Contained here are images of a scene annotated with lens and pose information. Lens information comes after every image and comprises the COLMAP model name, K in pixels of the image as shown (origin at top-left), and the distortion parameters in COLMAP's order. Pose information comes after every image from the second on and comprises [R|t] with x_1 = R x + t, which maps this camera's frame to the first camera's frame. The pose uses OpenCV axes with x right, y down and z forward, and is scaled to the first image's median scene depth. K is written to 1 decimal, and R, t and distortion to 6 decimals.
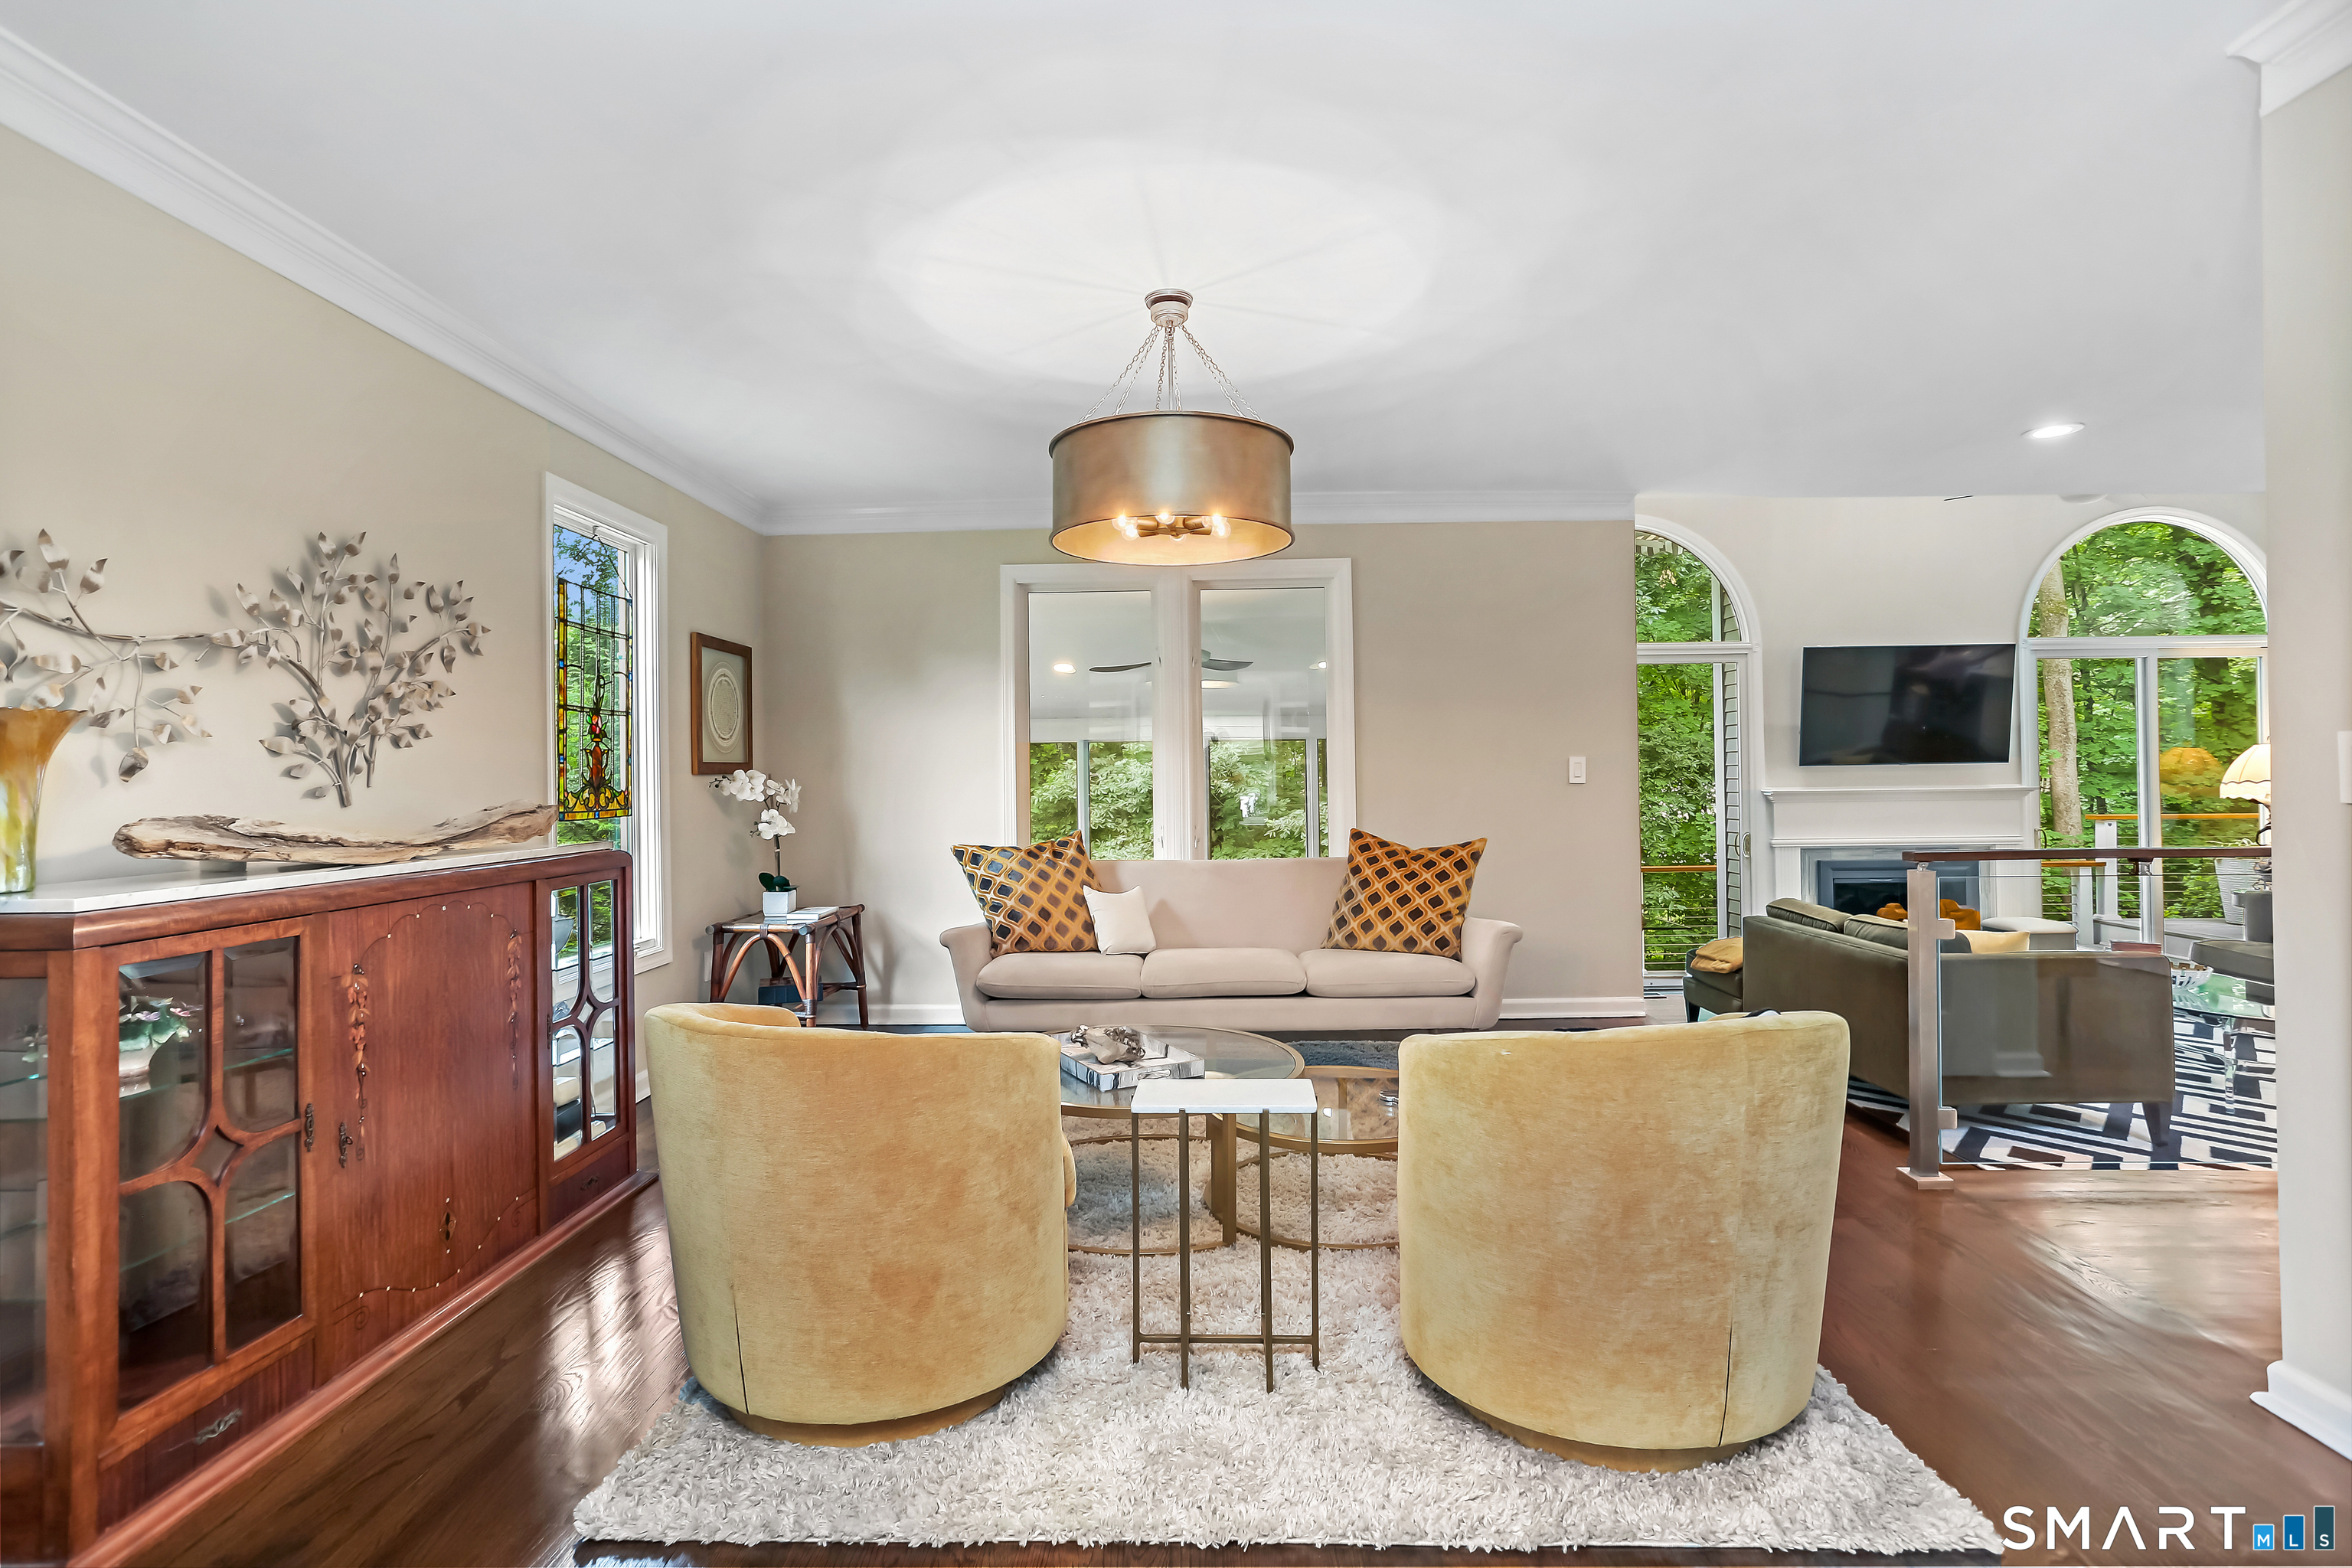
lens RADIAL K [[1139.9, 0, 1187.7], [0, 1139.9, 764.1], [0, 0, 1]] dist [-0.051014, 0.028445]
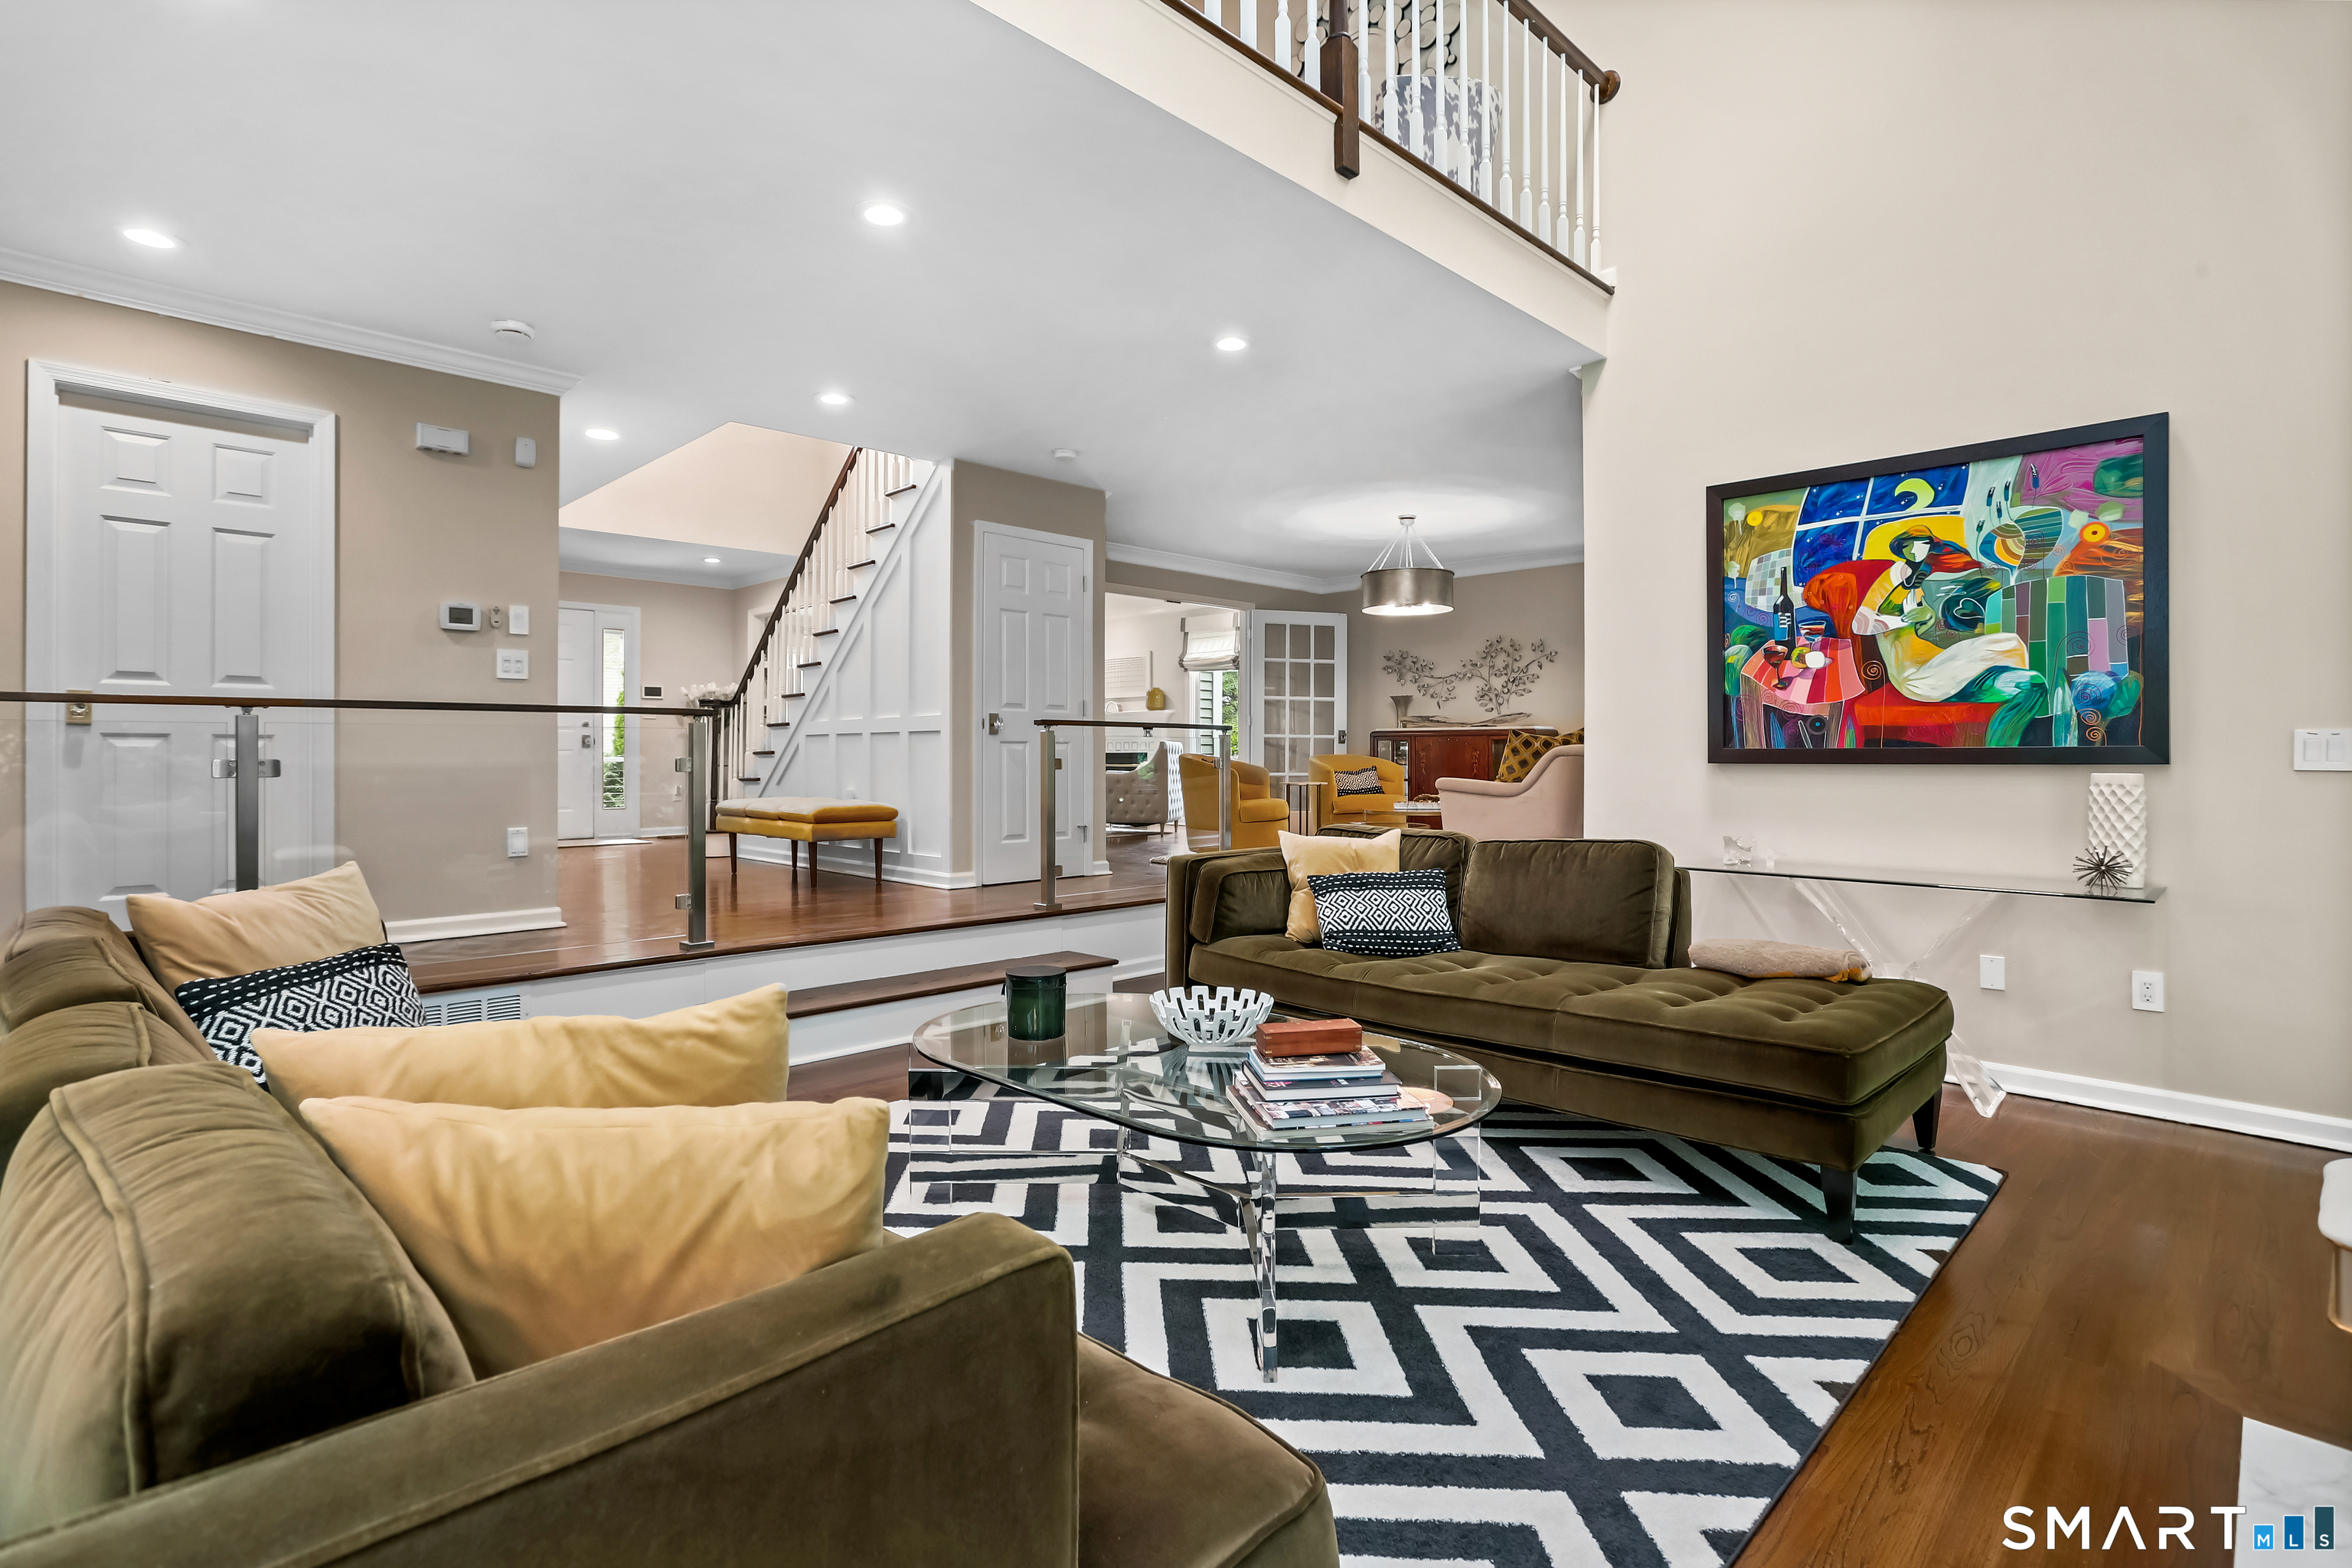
lens RADIAL K [[1139.9, 0, 1162.3], [0, 1139.9, 754.7], [0, 0, 1]] dist [-0.051014, 0.028445]
pose [[-0.695849, 0.011900, -0.718090, 2.320229], [0.016251, 0.999868, 0.000822, 0.132395], [0.718004, -0.011098, -0.695950, 2.465217]]
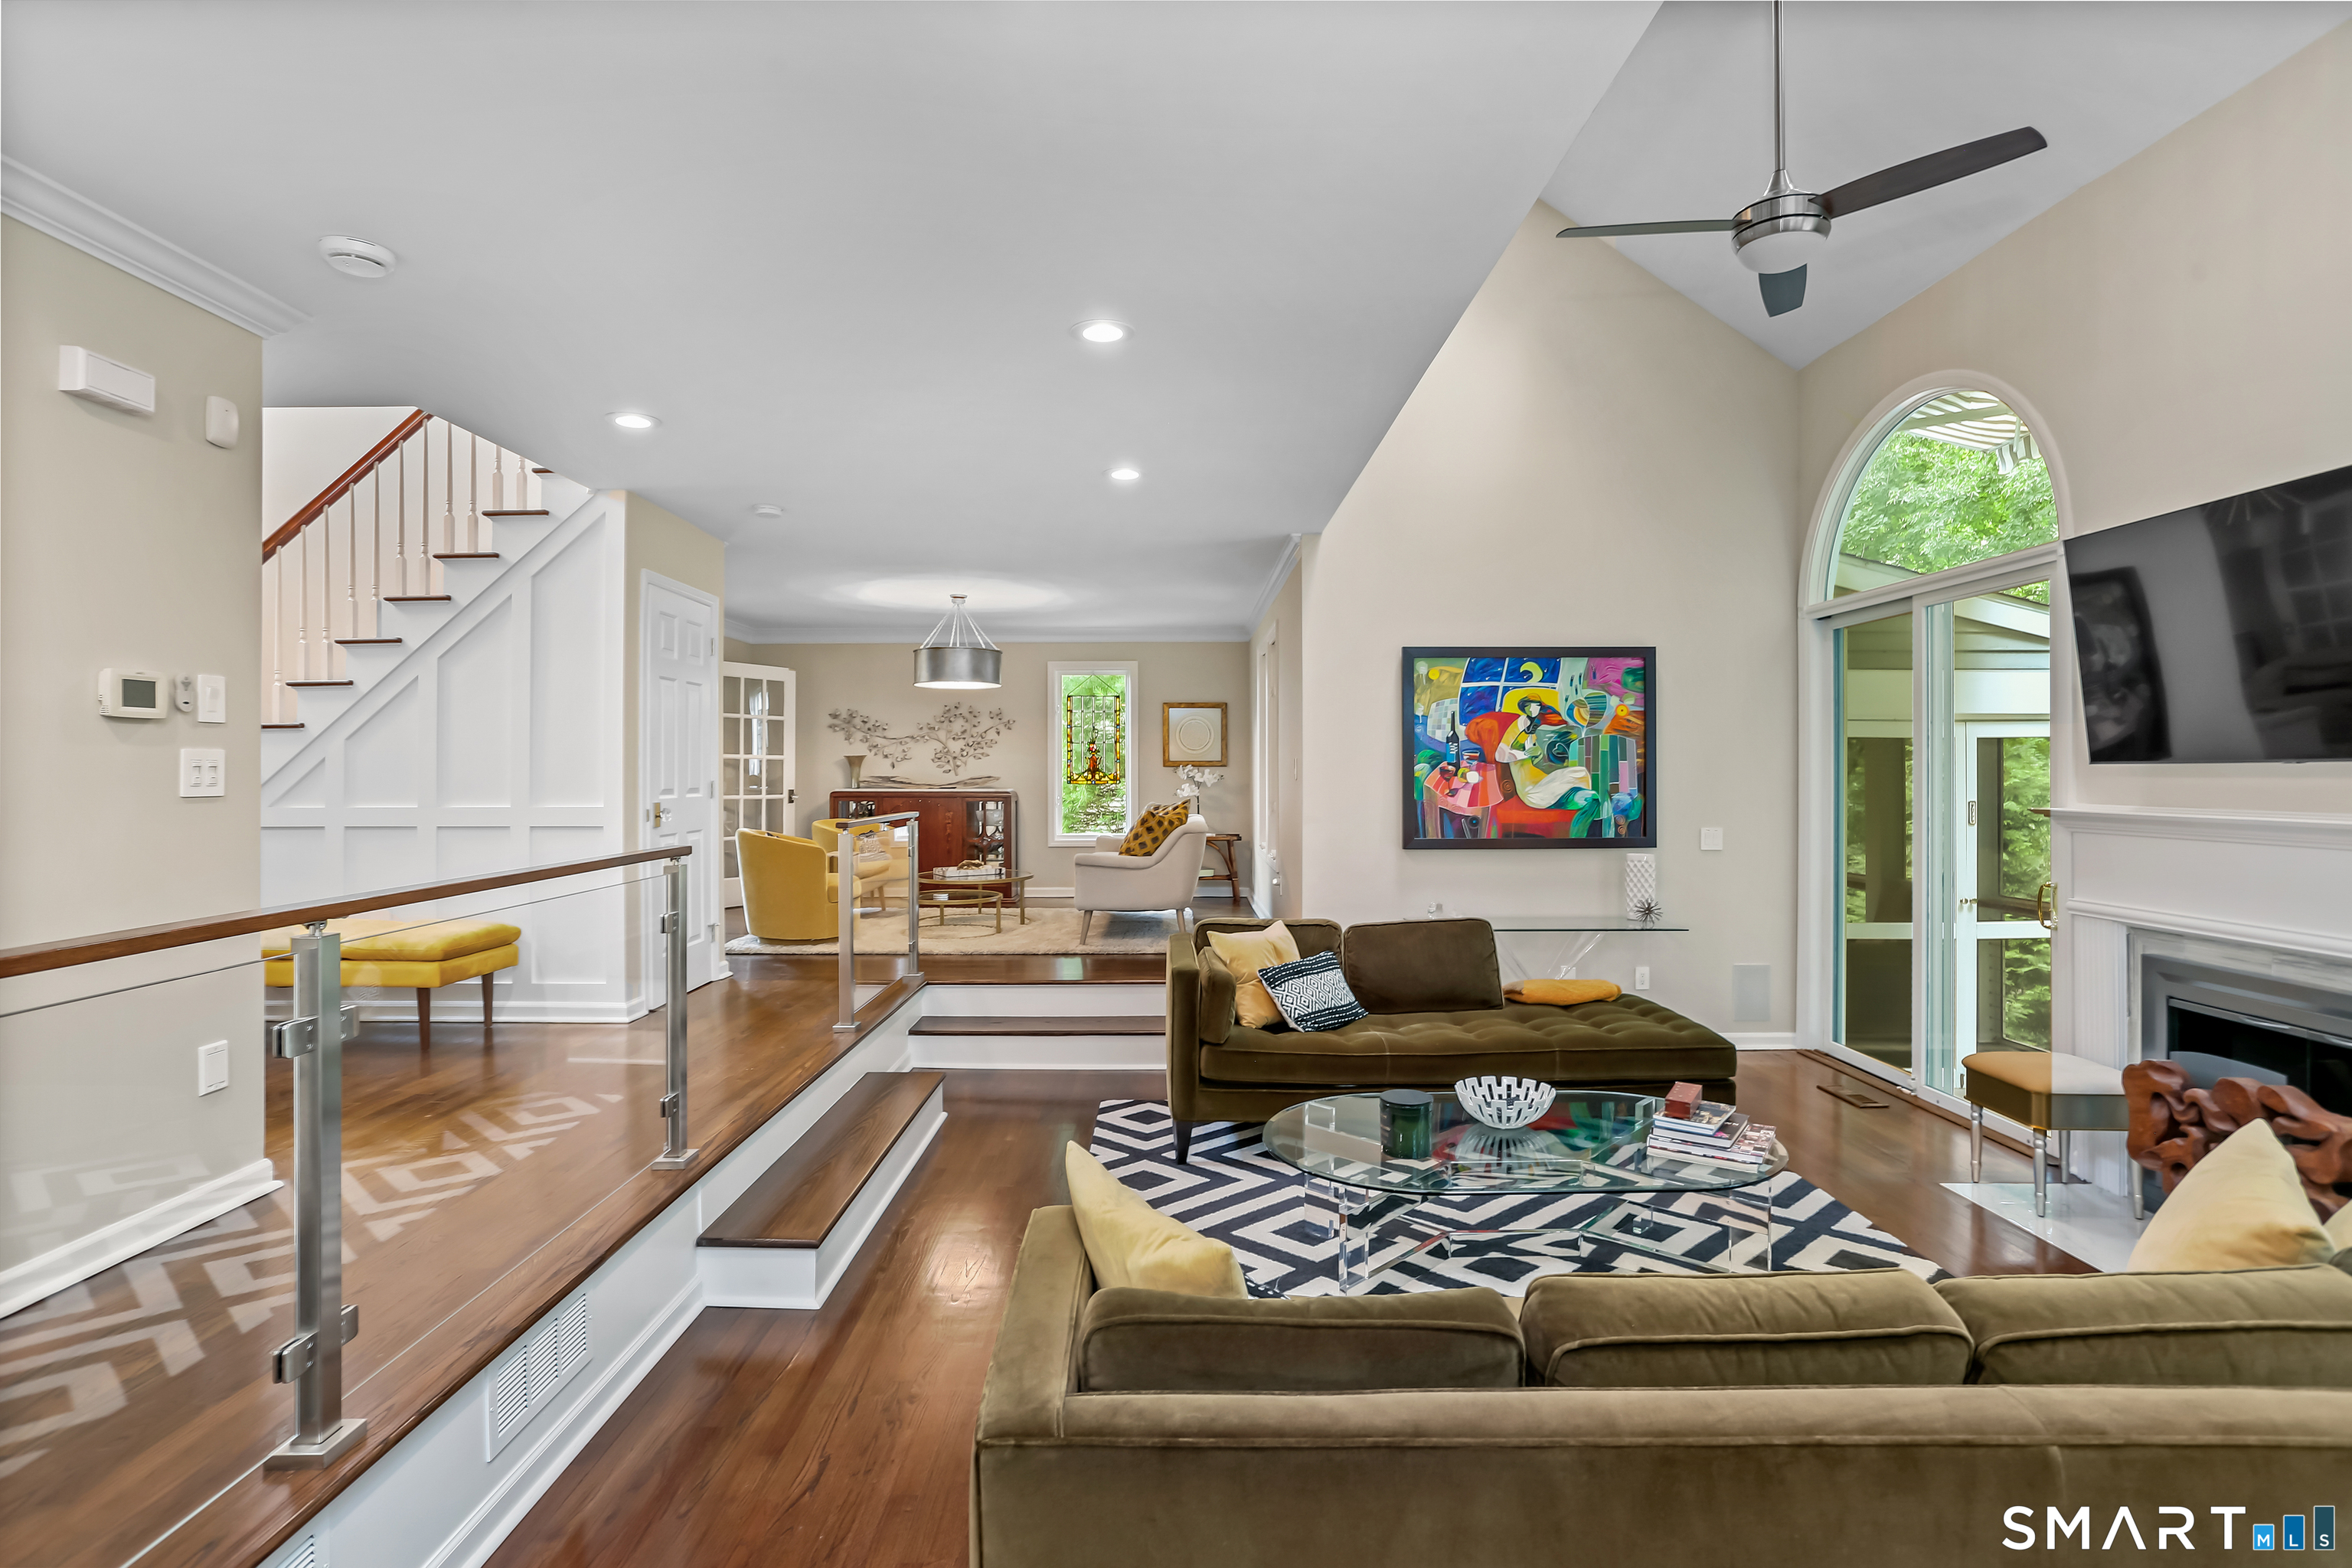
lens RADIAL K [[1139.9, 0, 1166.2], [0, 1139.9, 770.7], [0, 0, 1]] dist [-0.051014, 0.028445]
pose [[0.019836, 0.012893, -0.999720, 2.796072], [0.011342, 0.999850, 0.013120, -0.018505], [0.999739, -0.011600, 0.019687, 1.469889]]
